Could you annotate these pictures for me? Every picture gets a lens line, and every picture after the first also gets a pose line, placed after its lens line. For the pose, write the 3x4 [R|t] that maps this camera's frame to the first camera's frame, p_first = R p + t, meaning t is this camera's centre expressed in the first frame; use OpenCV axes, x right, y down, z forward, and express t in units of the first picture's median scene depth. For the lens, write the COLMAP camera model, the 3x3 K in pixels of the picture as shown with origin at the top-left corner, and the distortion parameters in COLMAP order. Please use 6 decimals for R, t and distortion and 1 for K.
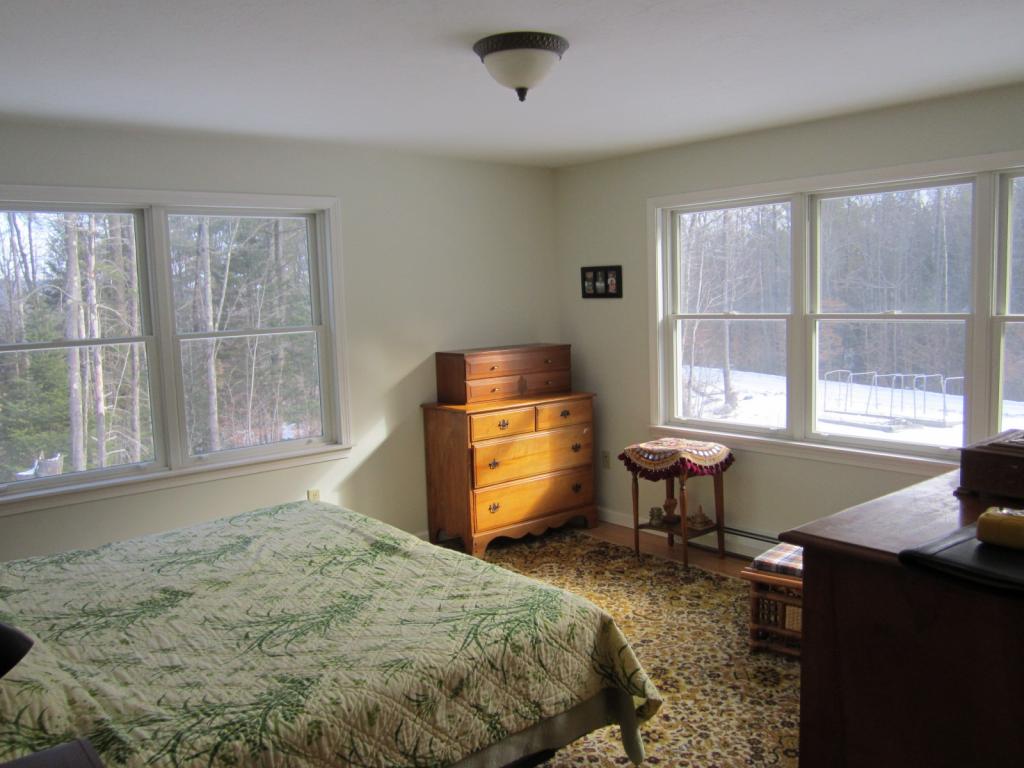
lens RADIAL K [[853.1, 0, 512.0], [0, 853.1, 384.0], [0, 0, 1]] dist [-0.036710, 0.001289]
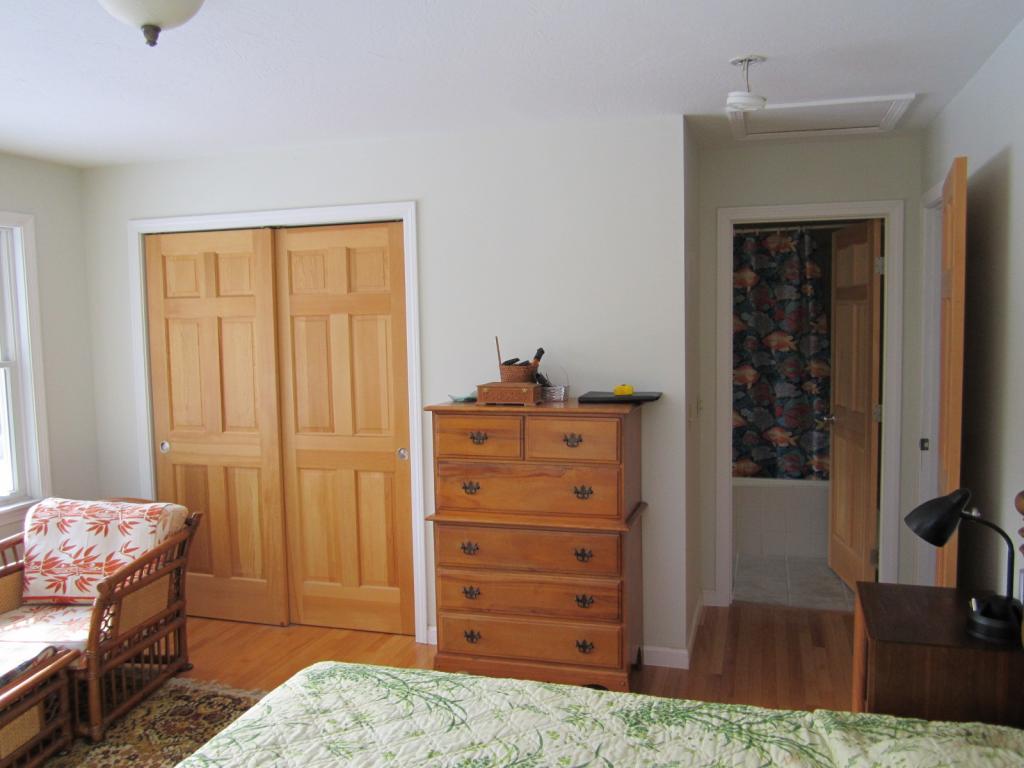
lens RADIAL K [[853.1, 0, 512.0], [0, 853.1, 384.0], [0, 0, 1]] dist [-0.036710, 0.001289]
pose [[-0.557177, -0.023074, 0.830073, -0.934941], [0.127867, 0.985308, 0.113218, -0.136827], [-0.820490, 0.169221, -0.546040, 1.542481]]
